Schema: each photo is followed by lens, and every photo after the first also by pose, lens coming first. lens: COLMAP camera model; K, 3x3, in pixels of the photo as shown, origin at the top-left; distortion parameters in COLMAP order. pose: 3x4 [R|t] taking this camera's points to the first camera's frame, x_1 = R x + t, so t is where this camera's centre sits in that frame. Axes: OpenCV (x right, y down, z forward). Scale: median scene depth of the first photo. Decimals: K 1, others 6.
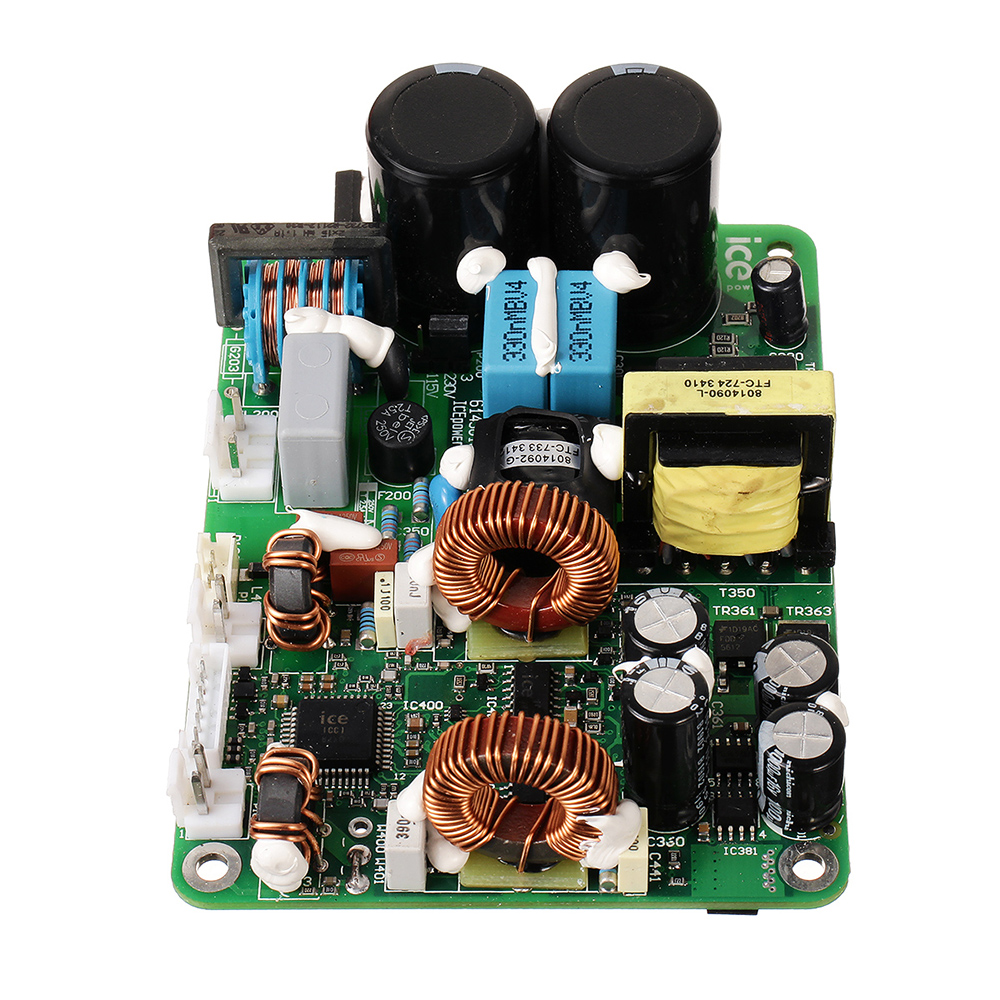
lens RADIAL K [[3597.5, 0, 500.0], [0, 3597.5, 500.0], [0, 0, 1]] dist [0.167945, 1.252800]
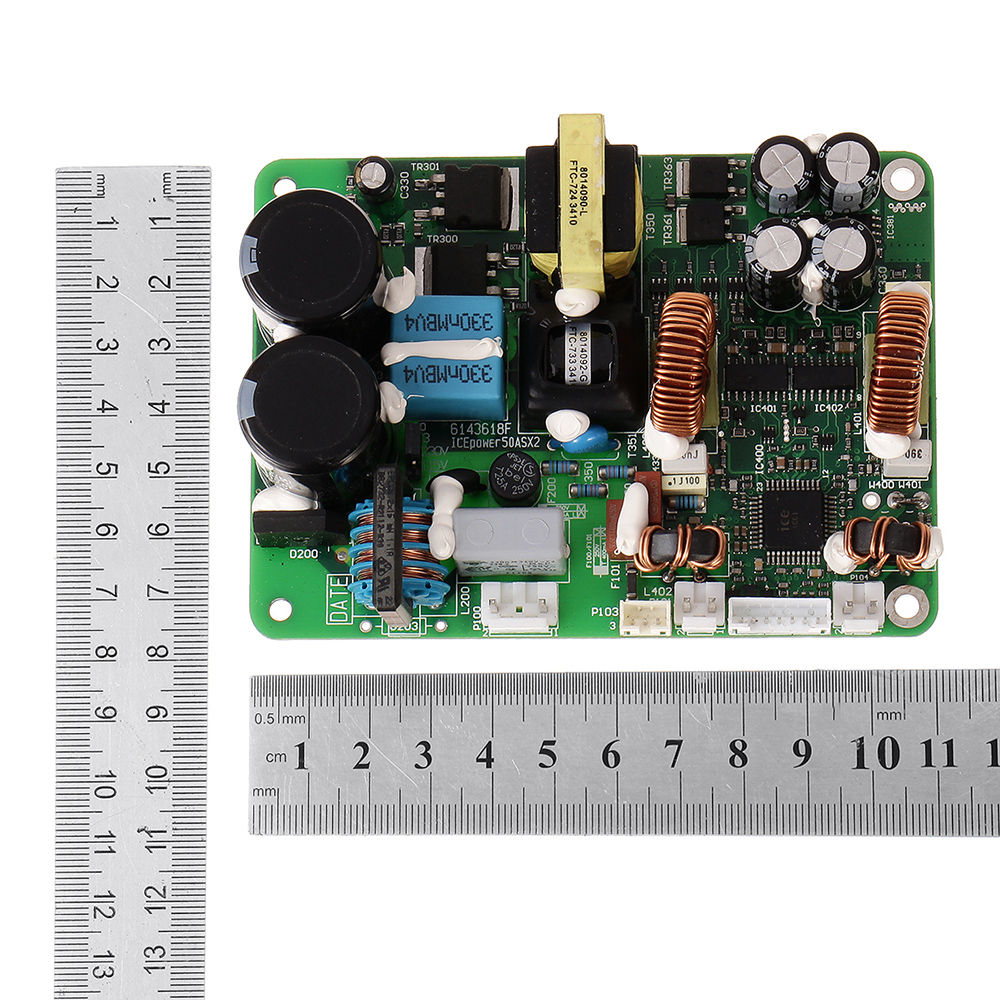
lens RADIAL K [[4314.0, 0, 555.6], [0, 4314.0, 654.5], [0, 0, 1]] dist [0.185936, 3.275793]
pose [[-0.018029, -0.981164, 0.192334, -0.391498], [0.788277, 0.104385, 0.606401, -0.946590], [-0.615056, 0.162545, 0.771547, -0.161107]]
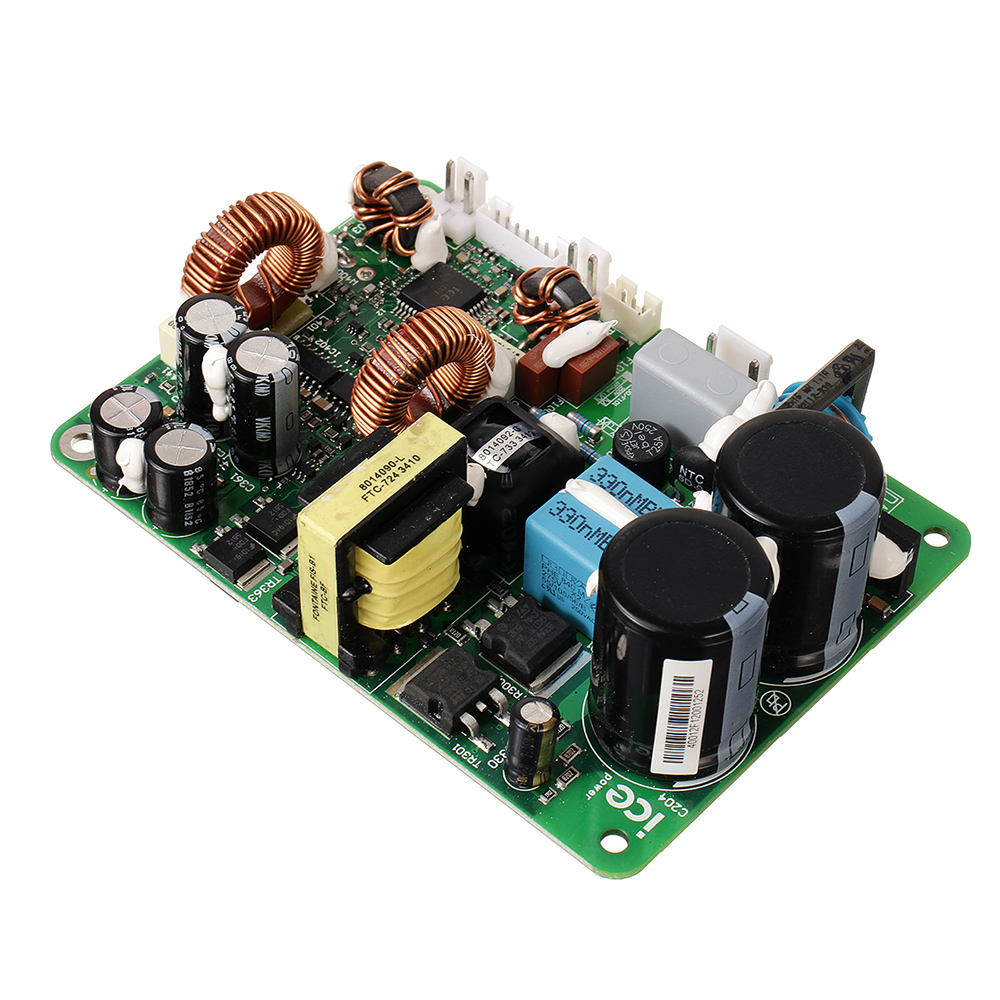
lens RADIAL K [[2937.9, 0, 500.0], [0, 2937.9, 500.0], [0, 0, 1]] dist [0.162925, 0.926229]
pose [[-0.654821, 0.580324, -0.484183, 0.468390], [-0.583327, 0.019276, 0.812009, -0.760681], [0.480561, 0.814158, 0.325896, 0.723453]]
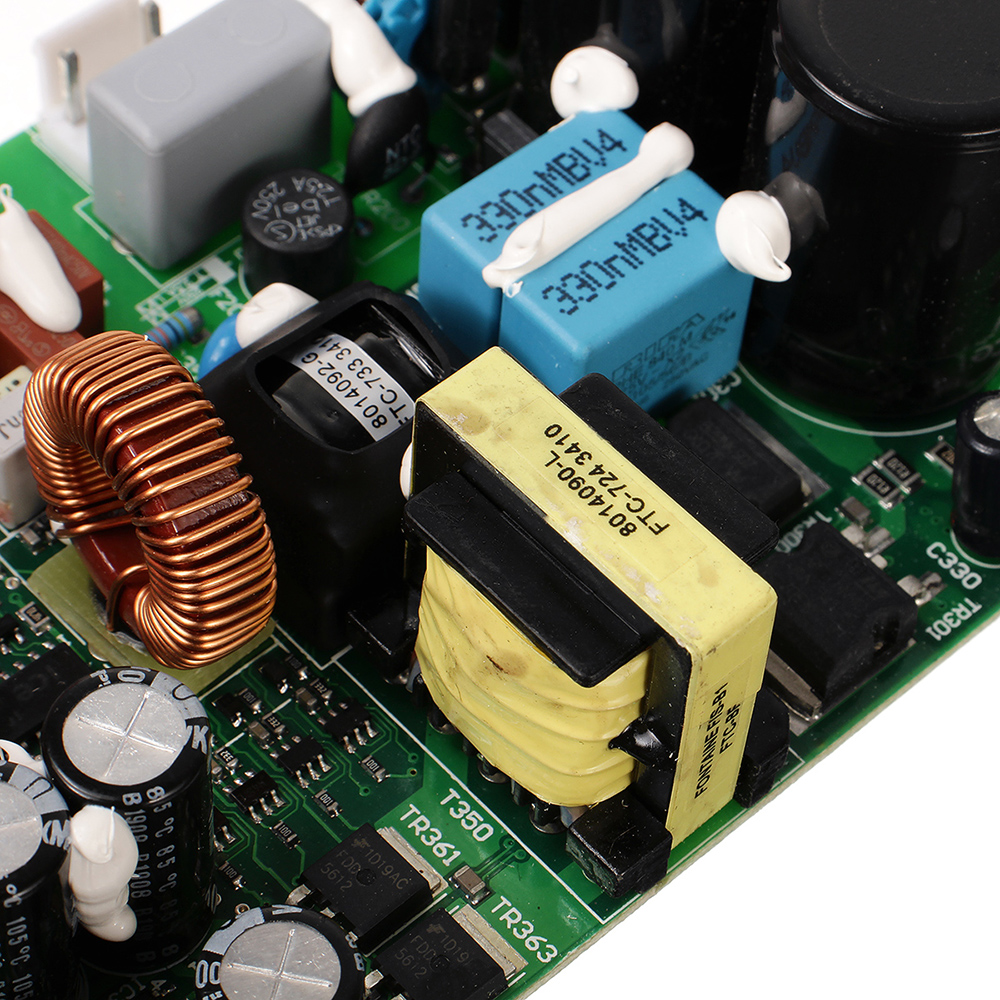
lens RADIAL K [[3250.4, 0, 500.0], [0, 3250.4, 500.0], [0, 0, 1]] dist [0.045818, 0.939951]
pose [[0.686980, 0.622376, -0.375108, 0.224509], [-0.596604, 0.777769, 0.197836, -0.110691], [0.414876, 0.087882, 0.905624, 0.570307]]
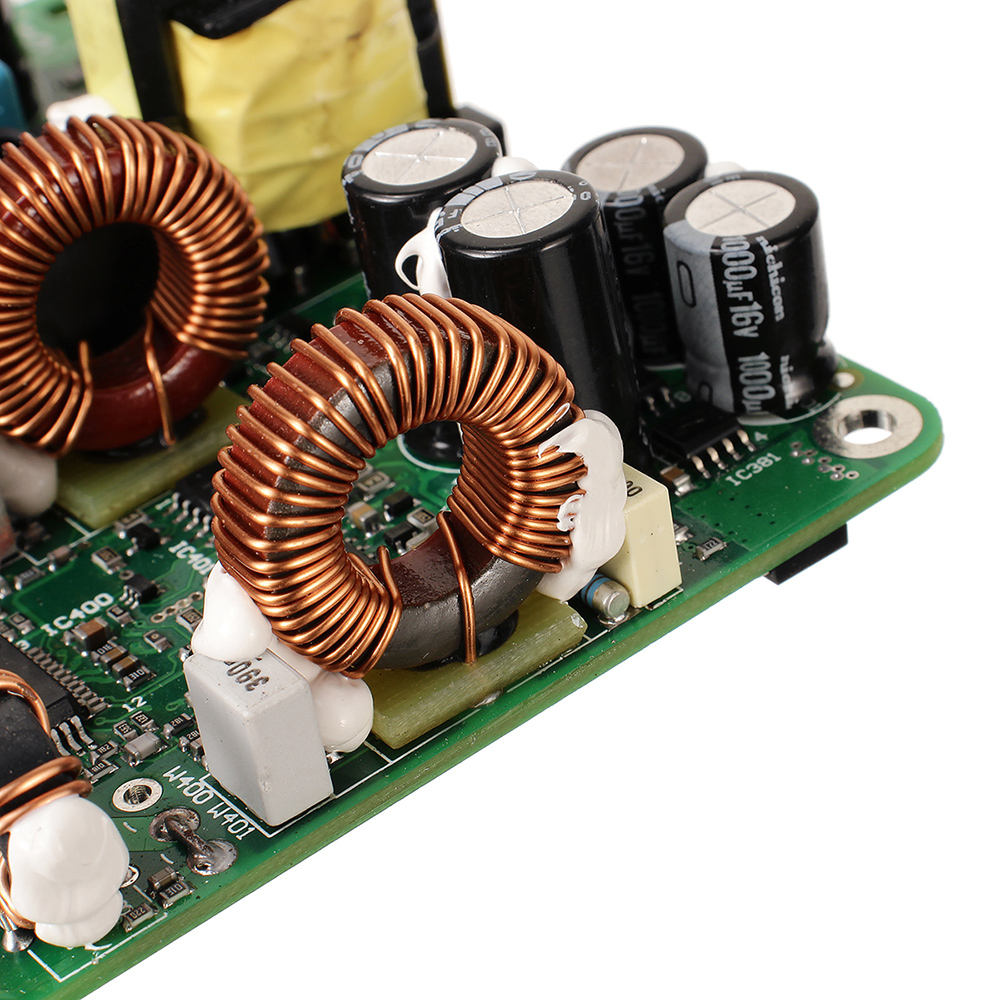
lens RADIAL K [[3250.4, 0, 500.0], [0, 3250.4, 500.0], [0, 0, 1]] dist [0.045818, 0.939951]
pose [[0.773630, -0.436697, 0.459122, -0.180409], [0.559838, 0.810454, -0.172469, 0.157120], [-0.296781, 0.390461, 0.871471, 0.565132]]
